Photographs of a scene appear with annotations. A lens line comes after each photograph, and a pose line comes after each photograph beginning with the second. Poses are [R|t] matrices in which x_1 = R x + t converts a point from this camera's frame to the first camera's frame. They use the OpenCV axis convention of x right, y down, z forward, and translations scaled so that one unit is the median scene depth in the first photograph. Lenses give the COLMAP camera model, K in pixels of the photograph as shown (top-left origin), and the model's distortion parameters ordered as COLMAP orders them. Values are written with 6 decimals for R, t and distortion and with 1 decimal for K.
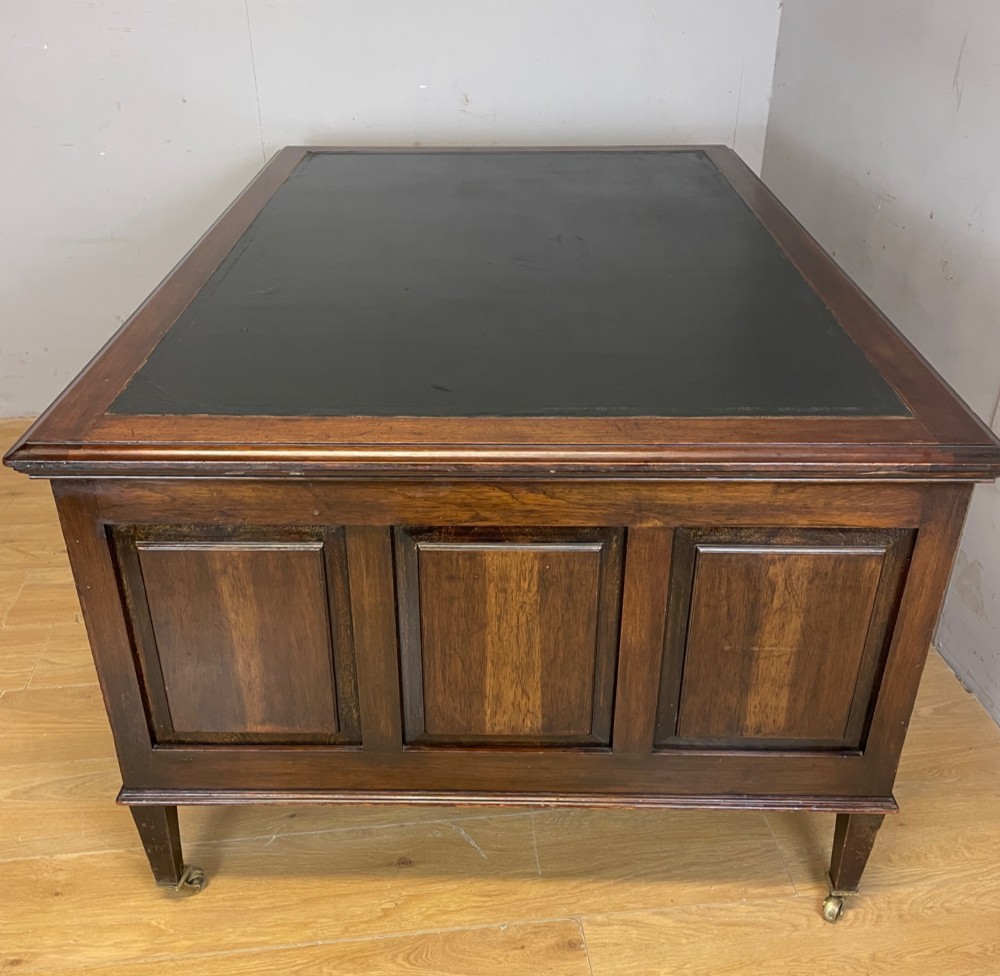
lens RADIAL K [[995.0, 0, 517.3], [0, 995.0, 509.4], [0, 0, 1]] dist [0.005854, 0.000000]
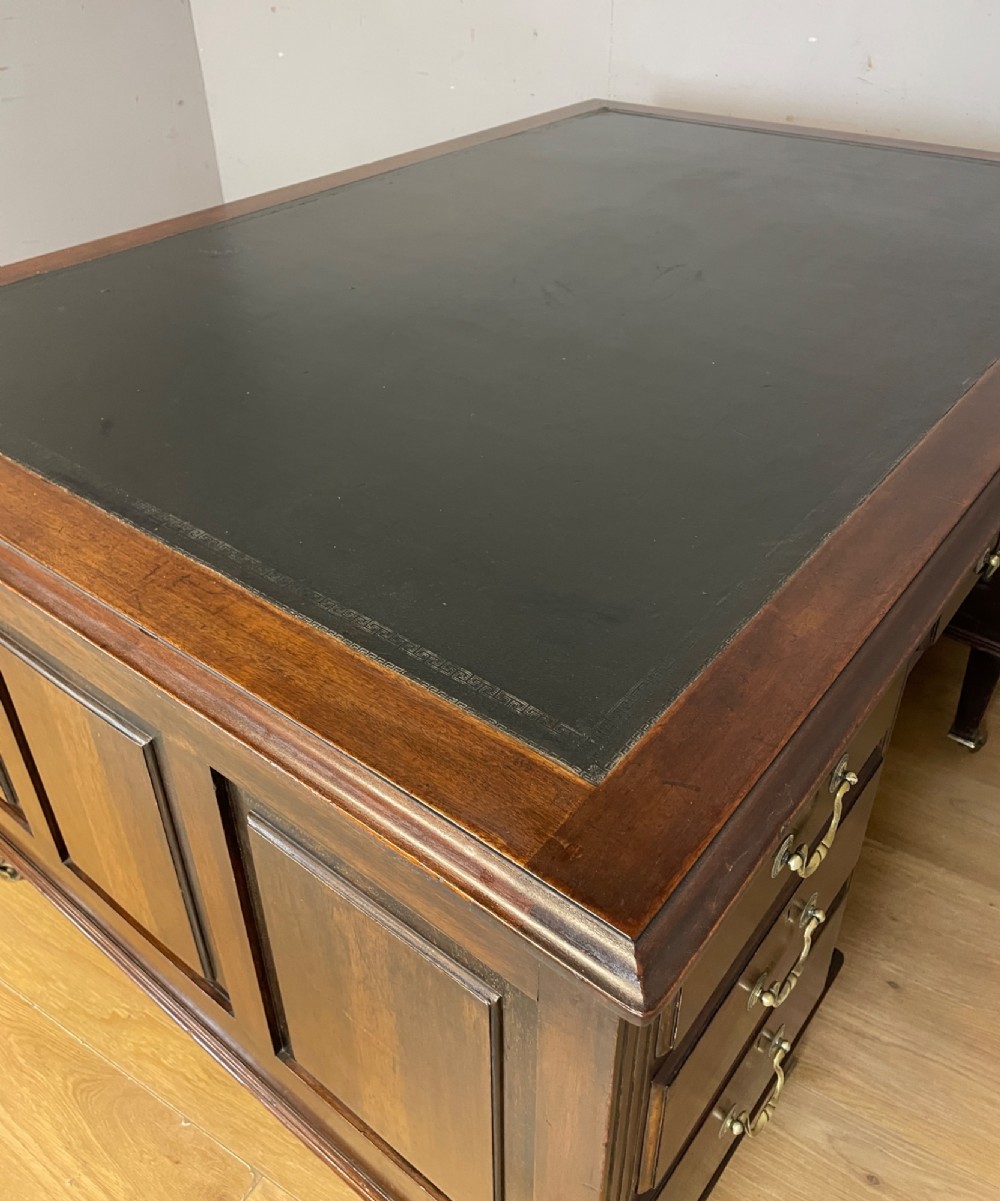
lens RADIAL K [[1026.7, 0, 494.2], [0, 1026.7, 561.8], [0, 0, 1]] dist [0.011780, -0.050283]
pose [[0.780793, 0.346639, -0.519811, 0.434243], [-0.314451, 0.936947, 0.152480, -0.184830], [0.539891, 0.044400, 0.840563, 0.442226]]
